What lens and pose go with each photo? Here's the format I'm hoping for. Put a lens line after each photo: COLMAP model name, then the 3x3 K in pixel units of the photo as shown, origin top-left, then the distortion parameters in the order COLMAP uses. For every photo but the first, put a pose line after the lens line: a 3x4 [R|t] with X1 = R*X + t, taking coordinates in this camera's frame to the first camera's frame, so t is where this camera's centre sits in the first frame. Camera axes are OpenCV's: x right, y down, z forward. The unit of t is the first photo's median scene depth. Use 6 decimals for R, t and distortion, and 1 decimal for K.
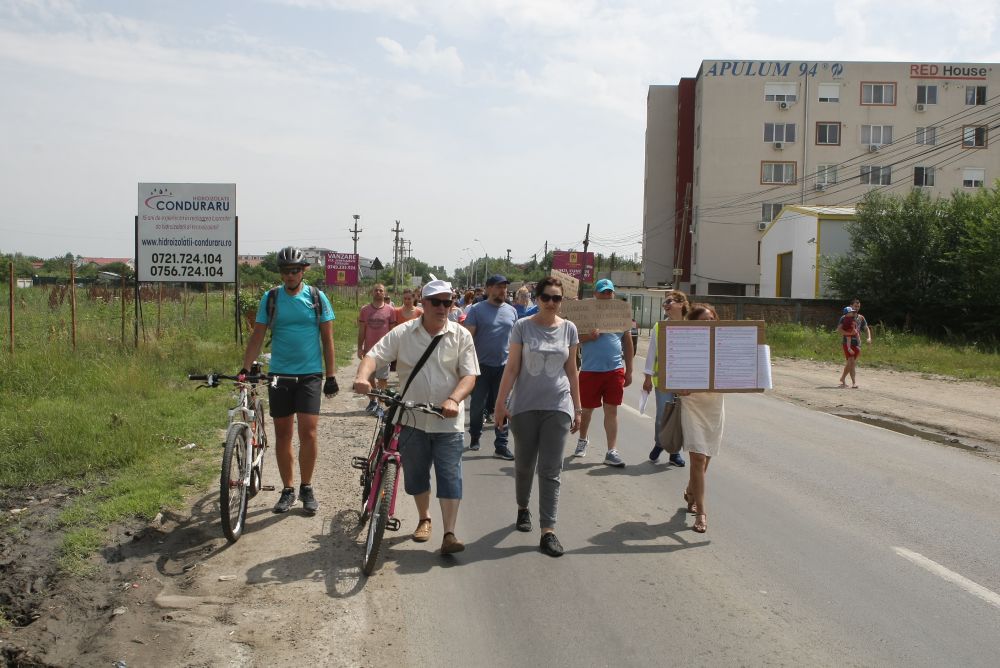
lens RADIAL K [[896.7, 0, 495.3], [0, 896.7, 339.0], [0, 0, 1]] dist [-0.101627, 0.067413]
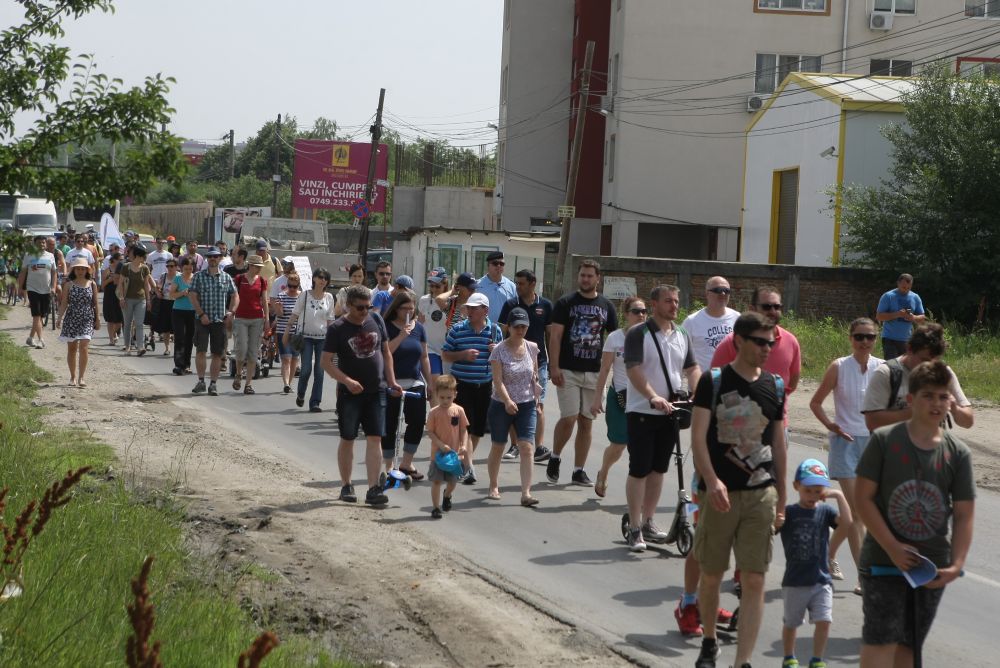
lens RADIAL K [[2506.7, 0, 500.8], [0, 2506.7, 335.0], [0, 0, 1]] dist [0.331026, 0.000000]
pose [[0.986122, 0.011893, 0.165596, -0.049531], [-0.011051, 0.999921, -0.006004, 0.003954], [-0.165655, 0.004091, 0.986175, -0.289637]]
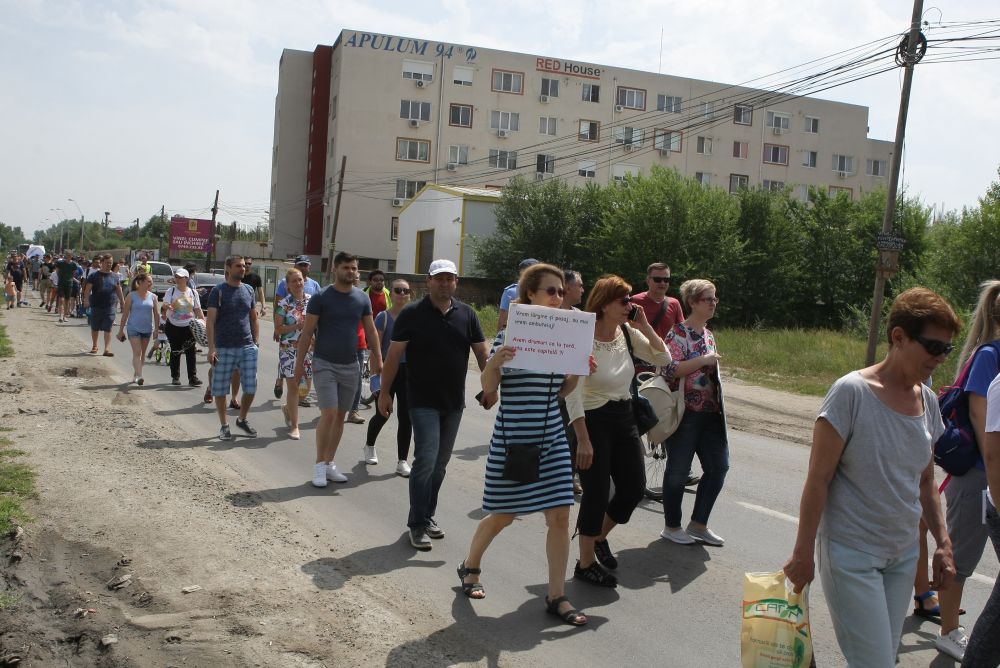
lens RADIAL K [[923.3, 0, 509.8], [0, 923.3, 335.6], [0, 0, 1]] dist [-0.086336, 0.000000]
pose [[0.900143, -0.000526, 0.435595, -0.038469], [-0.010172, 0.999701, 0.022228, -0.000891], [-0.435476, -0.024439, 0.899868, 0.003667]]
